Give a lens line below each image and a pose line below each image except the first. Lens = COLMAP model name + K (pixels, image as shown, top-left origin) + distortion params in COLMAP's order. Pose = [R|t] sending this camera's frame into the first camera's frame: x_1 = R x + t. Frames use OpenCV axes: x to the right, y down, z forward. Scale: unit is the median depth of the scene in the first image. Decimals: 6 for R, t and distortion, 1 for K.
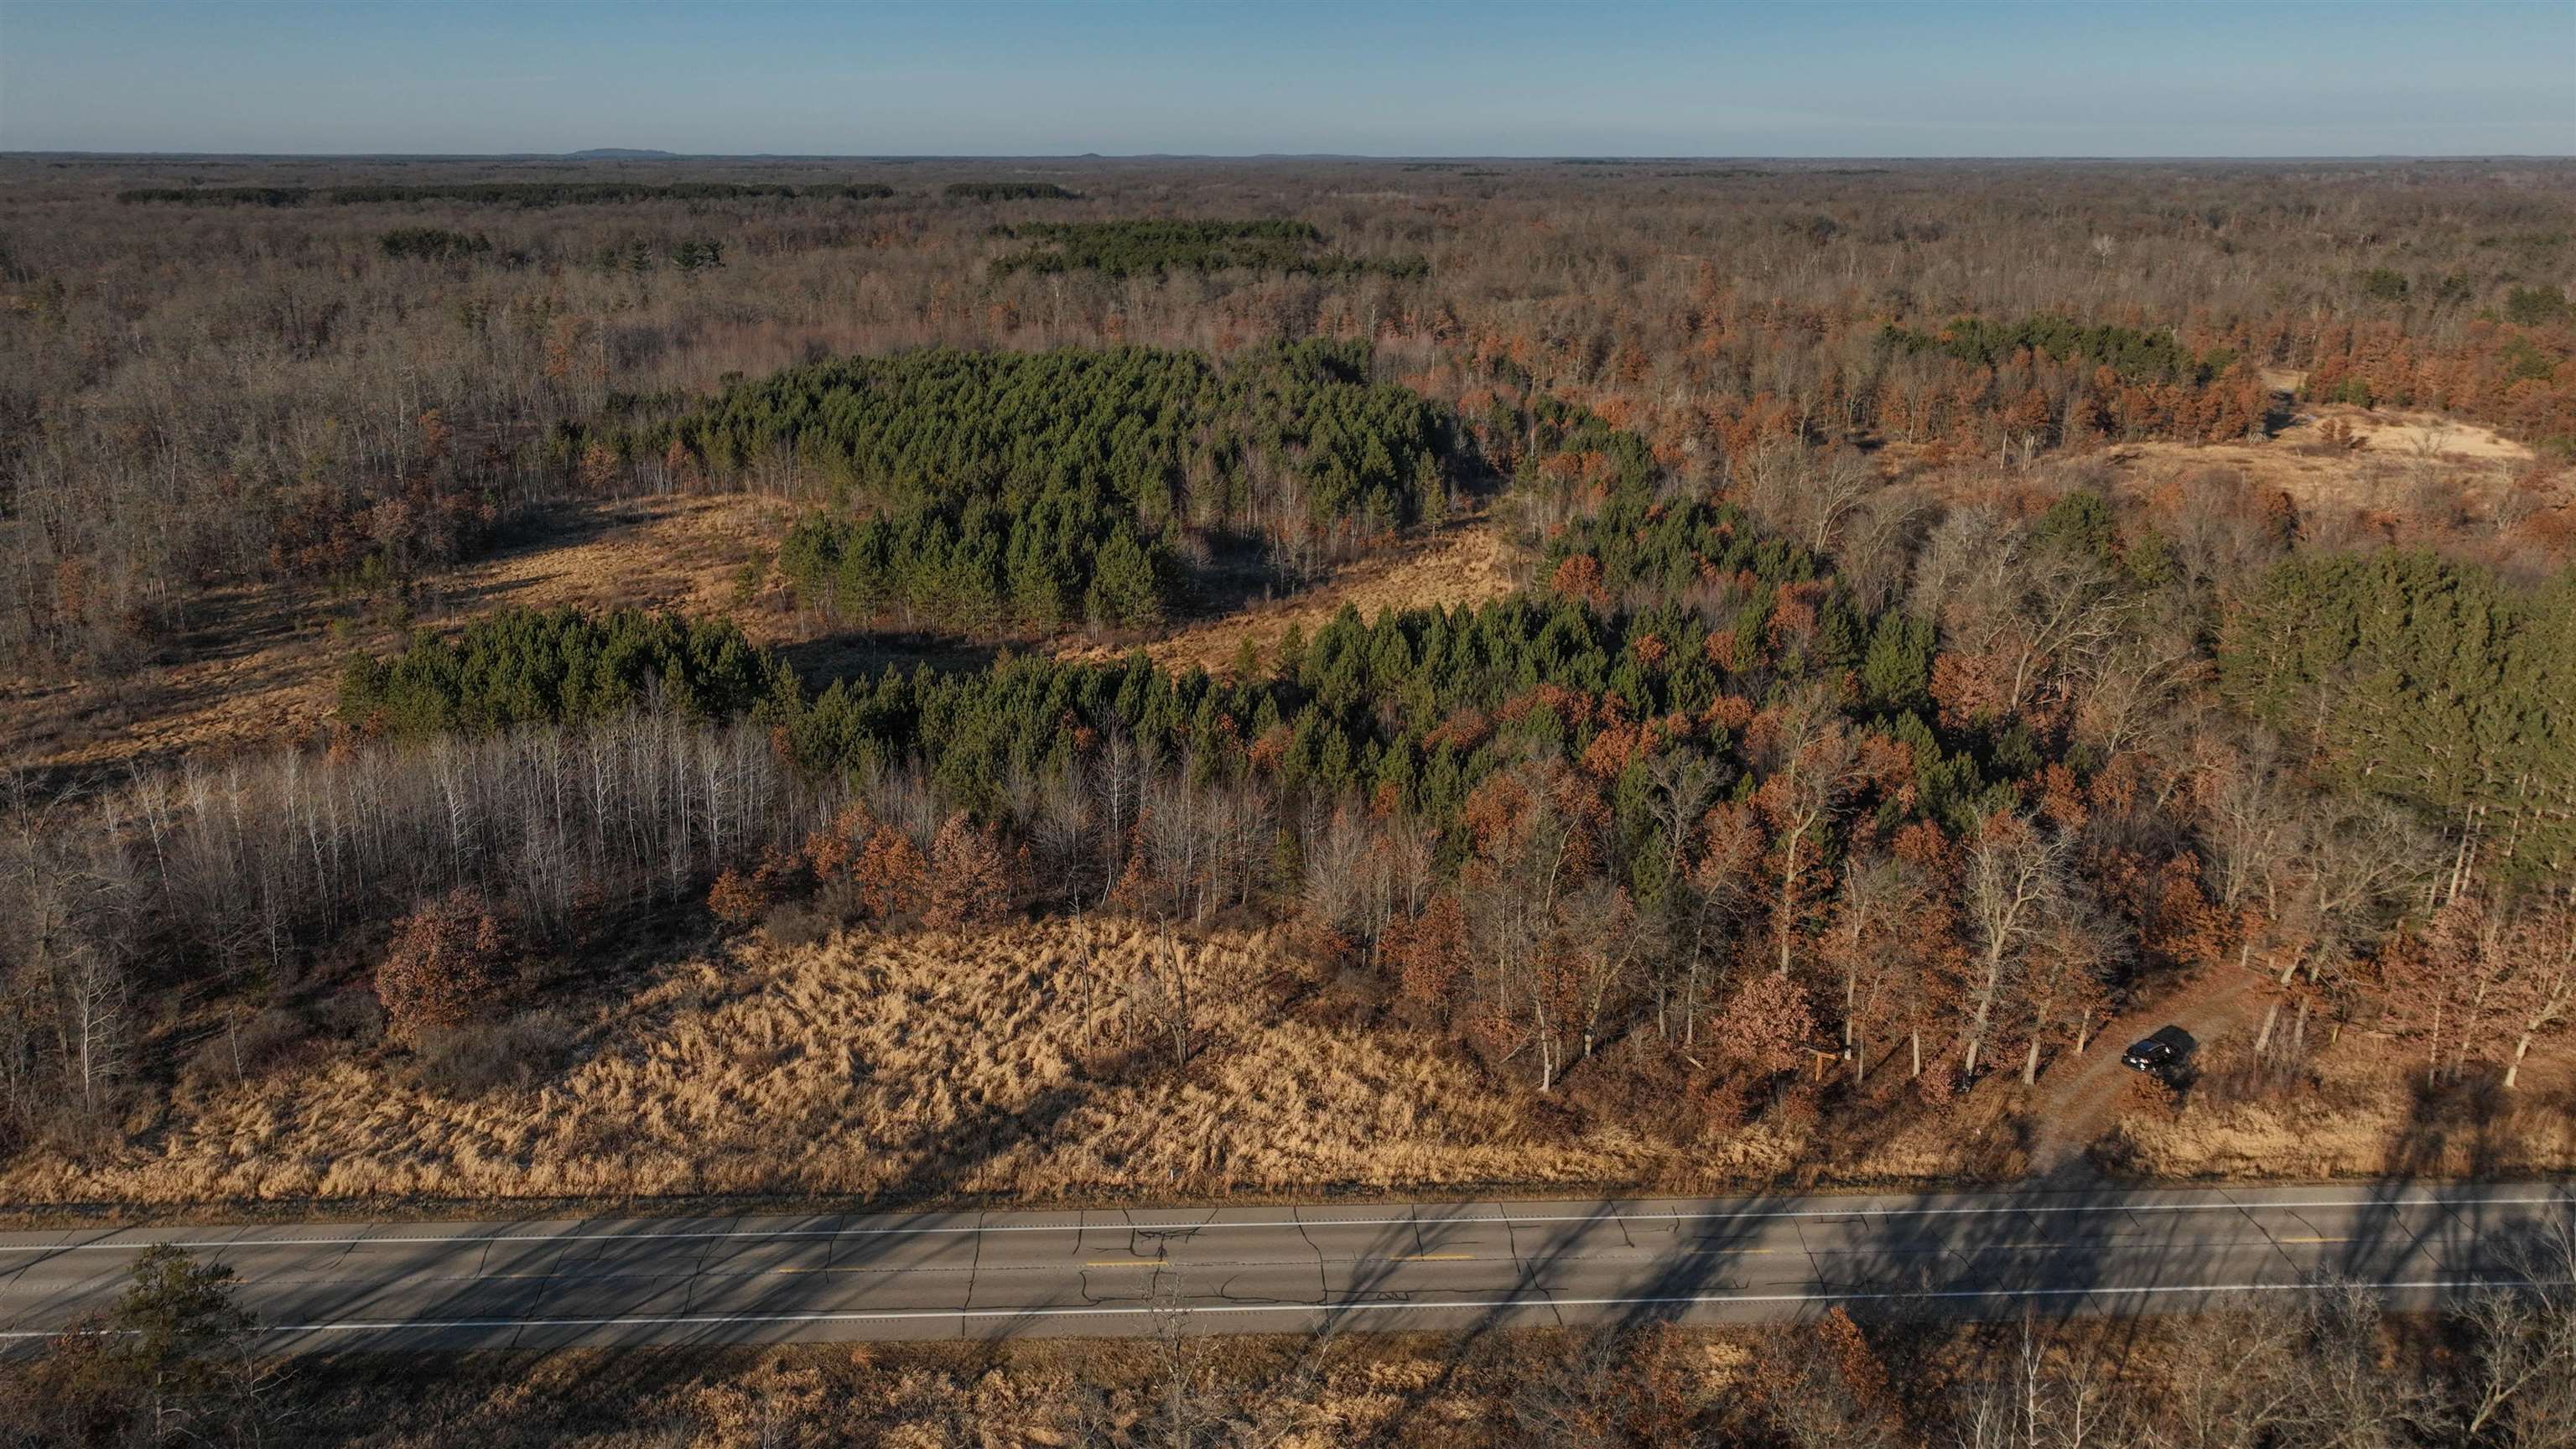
lens RADIAL K [[1838.1, 0, 1289.7], [0, 1838.1, 724.6], [0, 0, 1]] dist [0.013582, 0.008554]
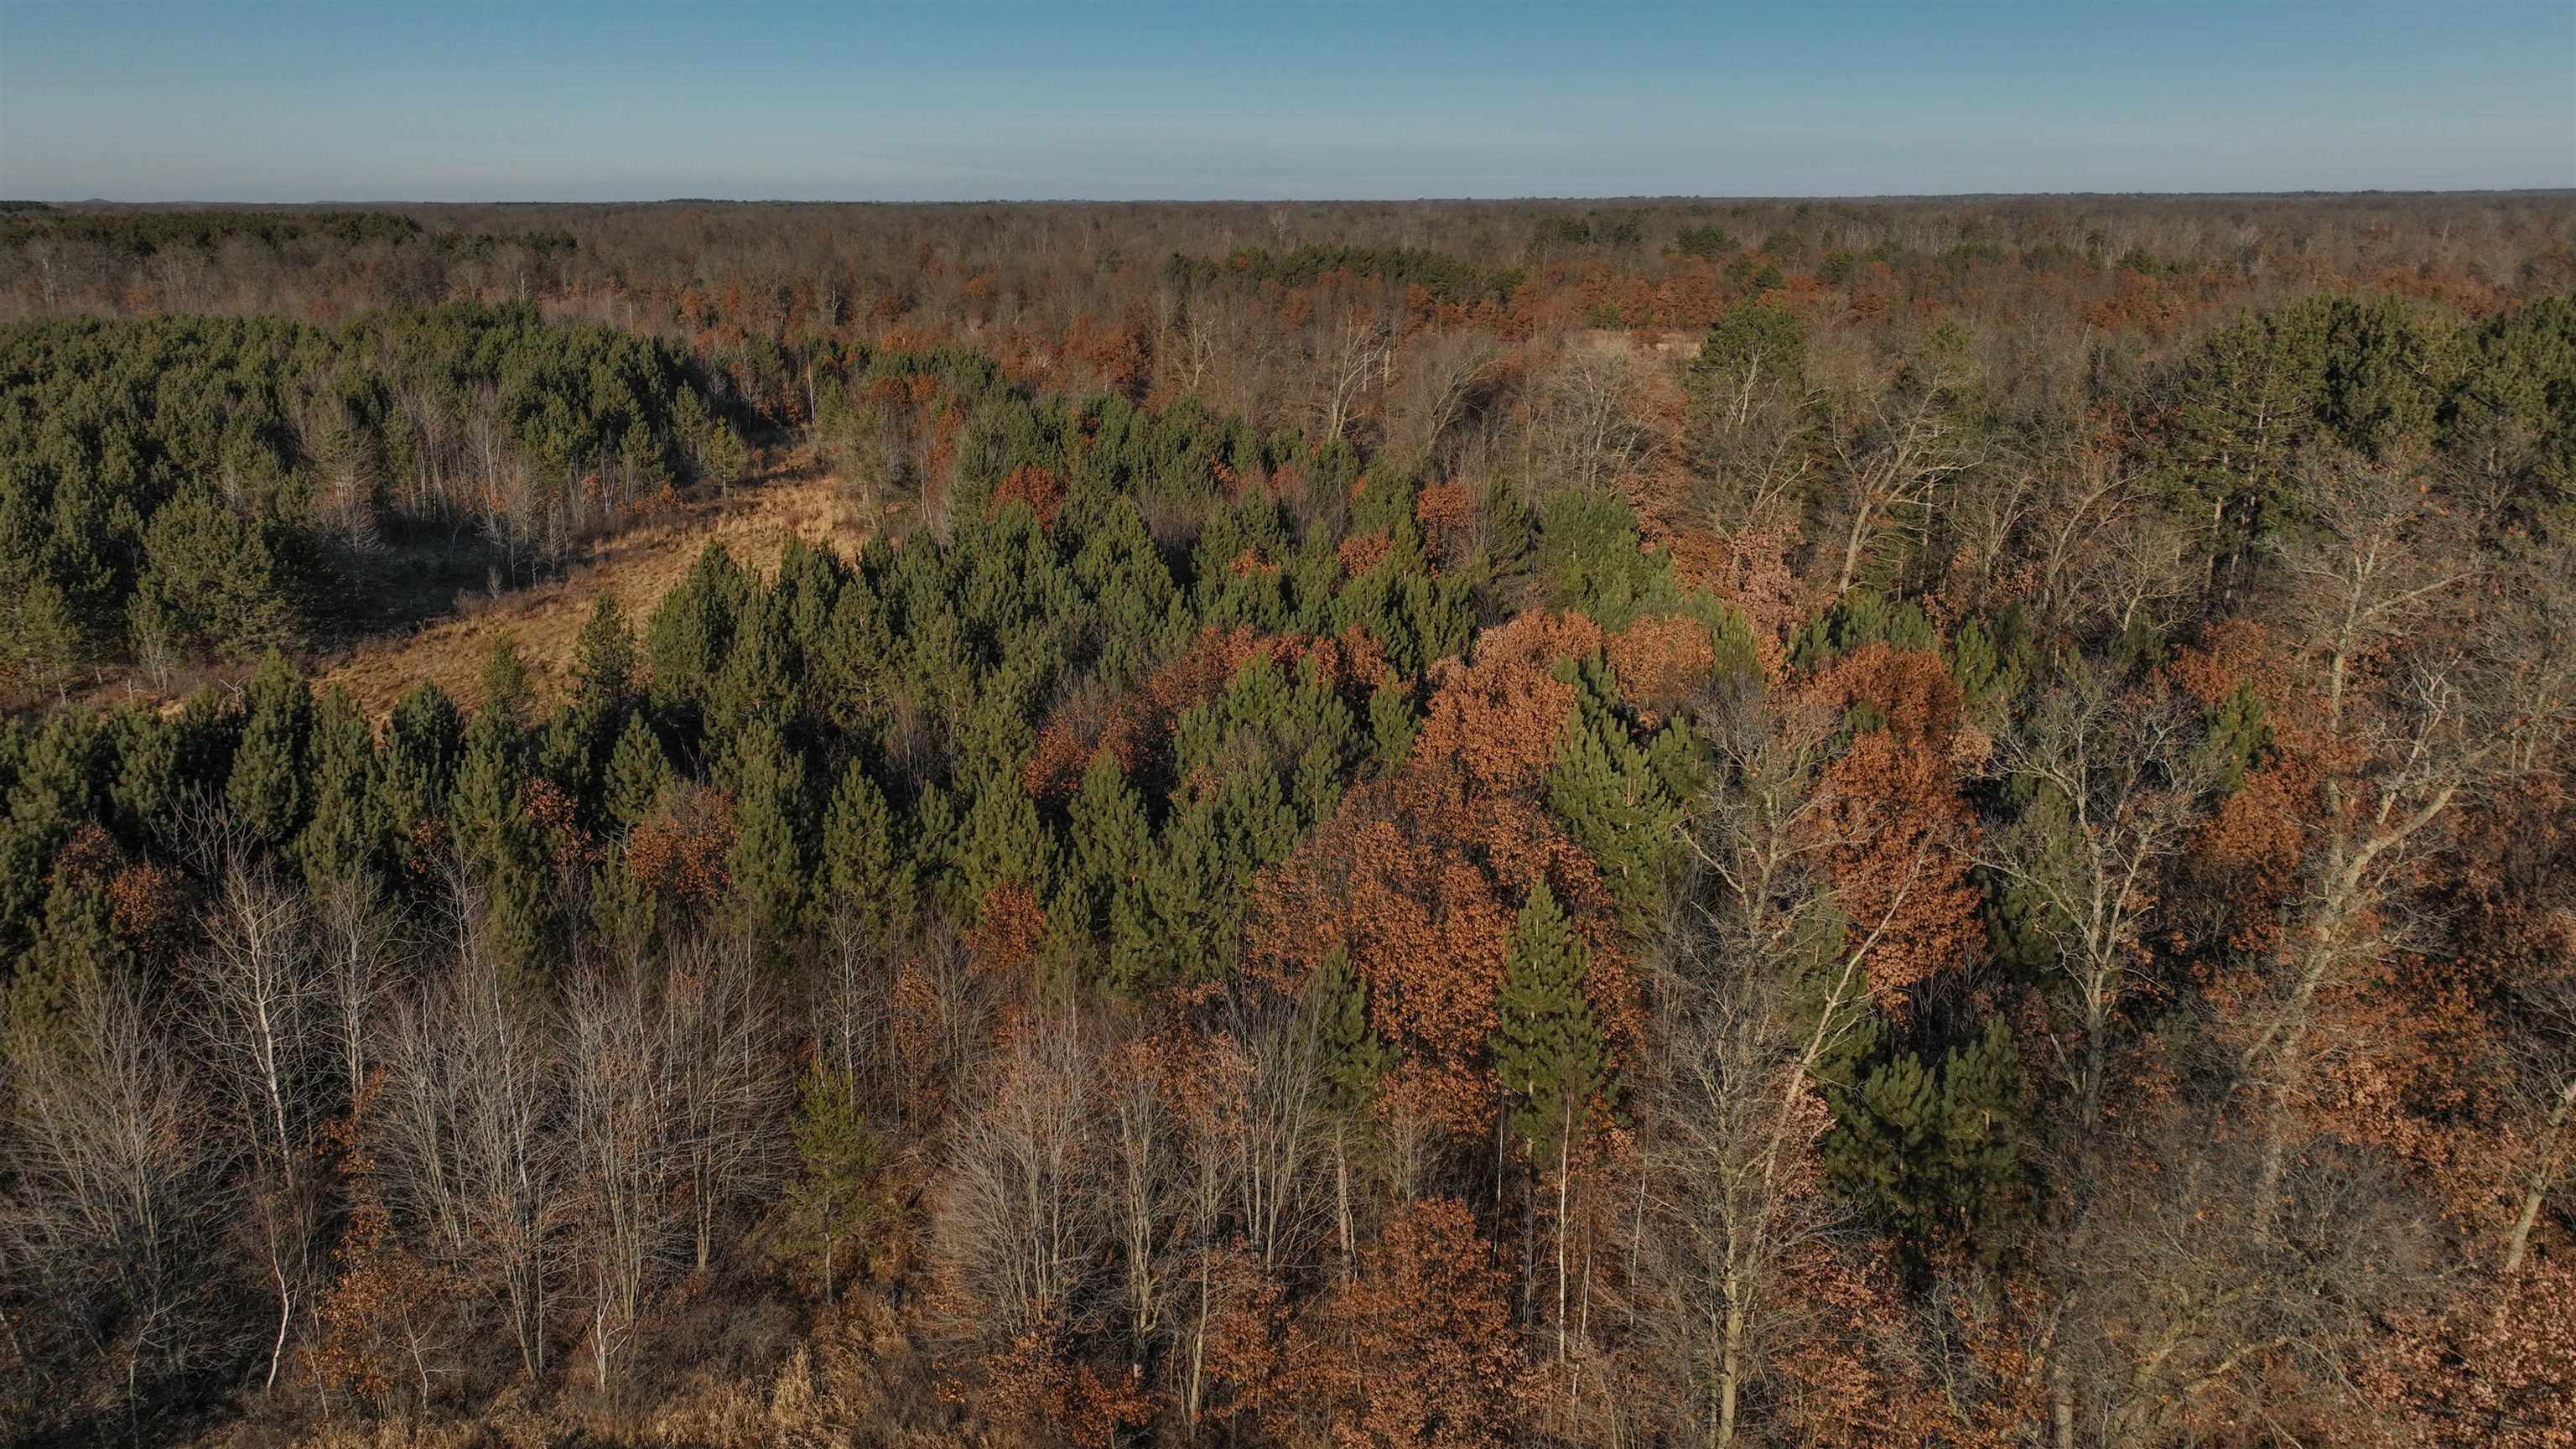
lens RADIAL K [[1838.1, 0, 1290.5], [0, 1838.1, 726.6], [0, 0, 1]] dist [0.013582, 0.008554]
pose [[0.899609, -0.129790, 0.416964, -0.038011], [0.135369, 0.990661, 0.016305, -0.000872], [-0.415186, 0.041775, 0.908777, 0.389023]]
